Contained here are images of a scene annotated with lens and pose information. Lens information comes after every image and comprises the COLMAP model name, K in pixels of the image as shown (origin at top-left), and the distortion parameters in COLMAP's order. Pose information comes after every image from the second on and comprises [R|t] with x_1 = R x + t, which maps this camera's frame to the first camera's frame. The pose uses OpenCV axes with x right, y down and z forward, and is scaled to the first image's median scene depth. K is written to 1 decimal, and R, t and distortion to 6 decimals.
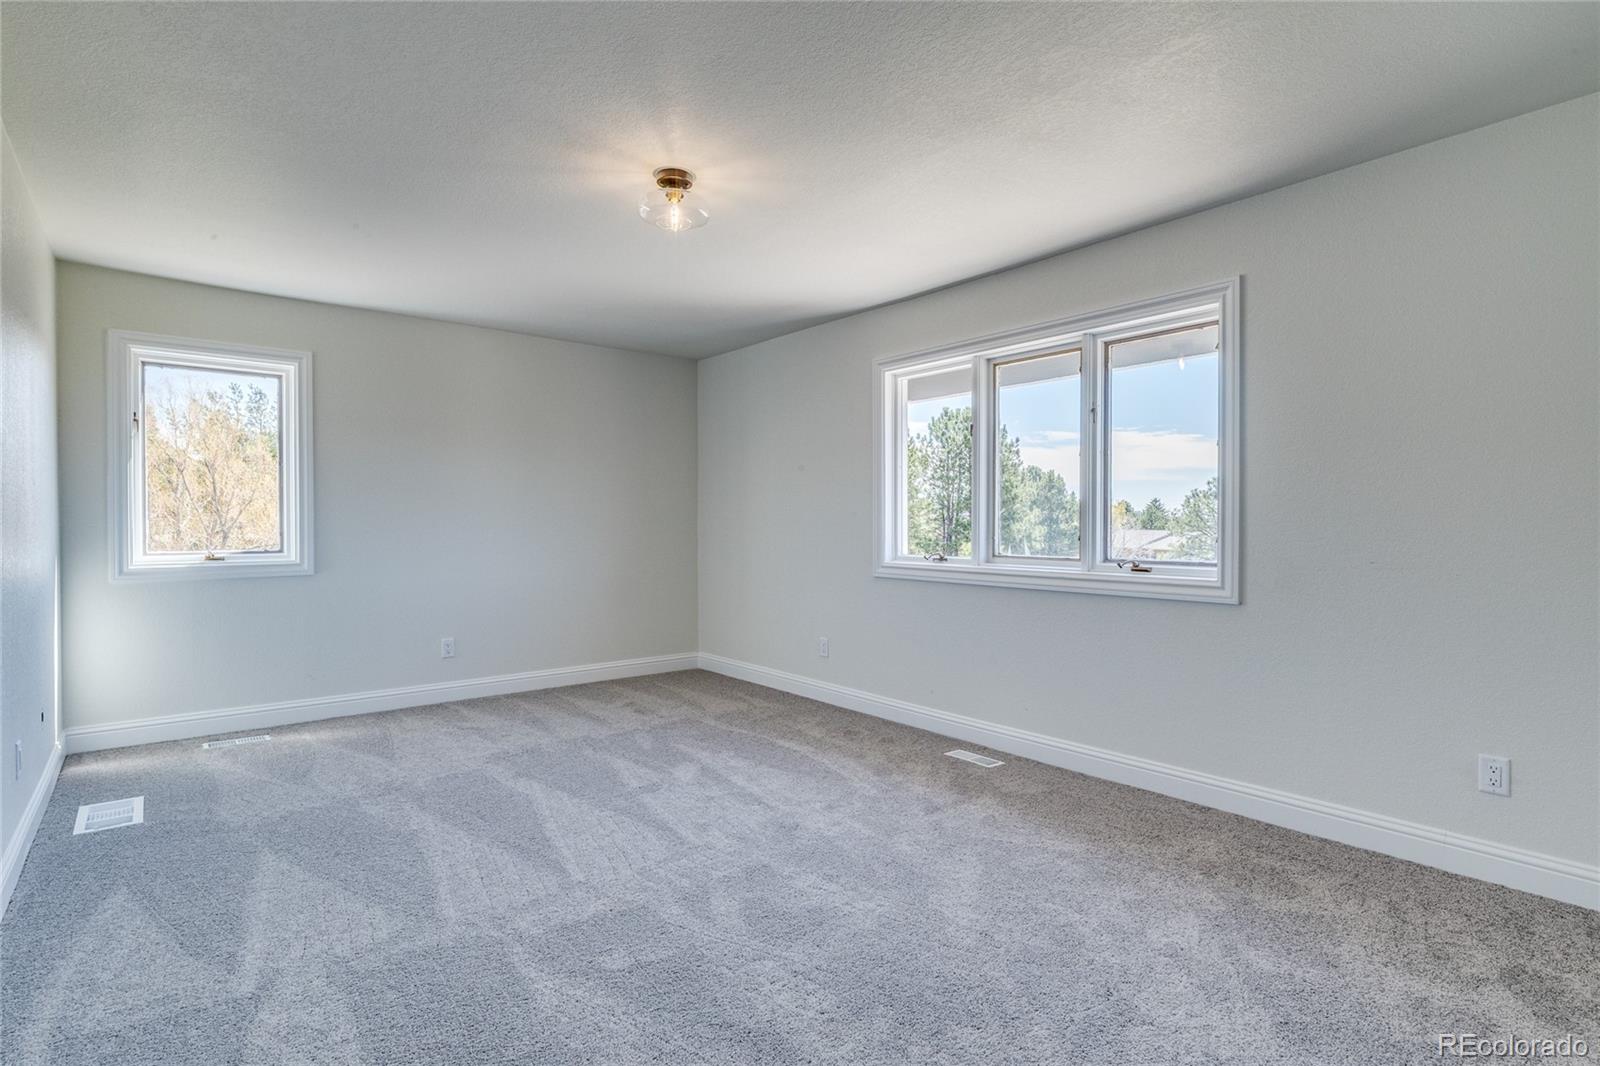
lens RADIAL K [[780.6, 0, 797.9], [0, 780.6, 528.8], [0, 0, 1]] dist [0.000803, 0.000405]
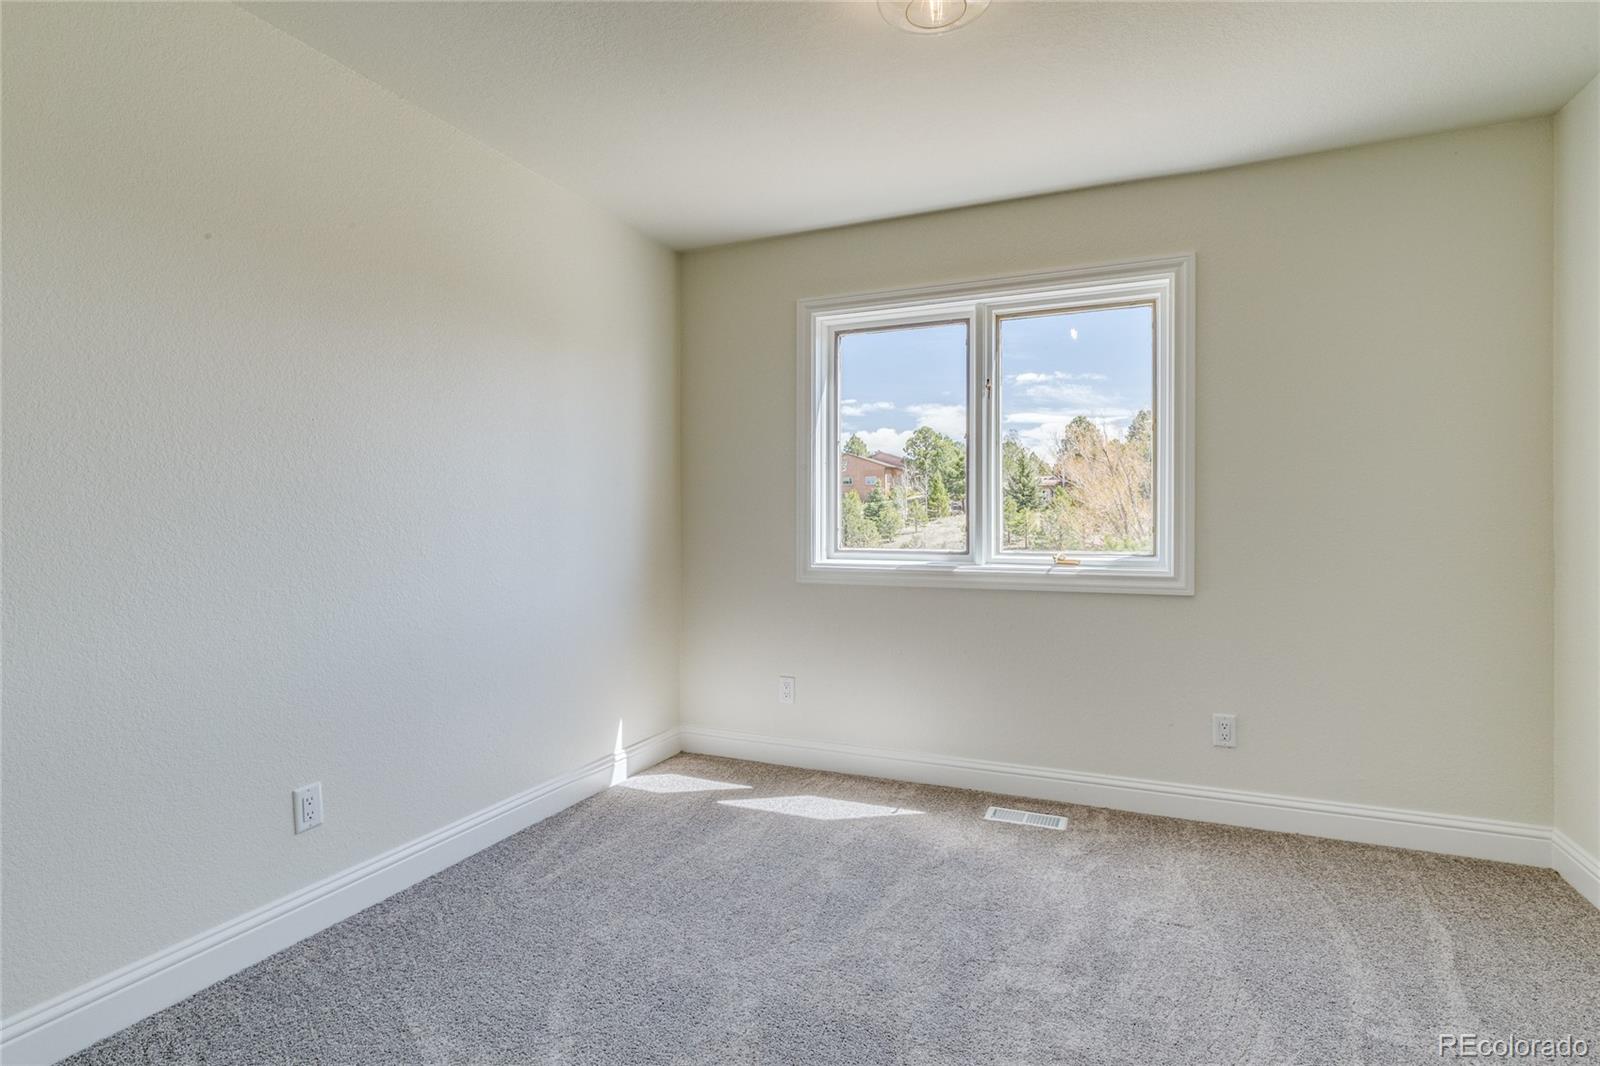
lens RADIAL K [[796.2, 0, 830.6], [0, 796.2, 492.6], [0, 0, 1]] dist [0.000646, -0.000243]
pose [[0.883206, 0.010255, 0.468873, -0.258258], [0.007348, 0.999336, -0.035699, 0.001919], [-0.468928, 0.034975, 0.882544, 0.325345]]
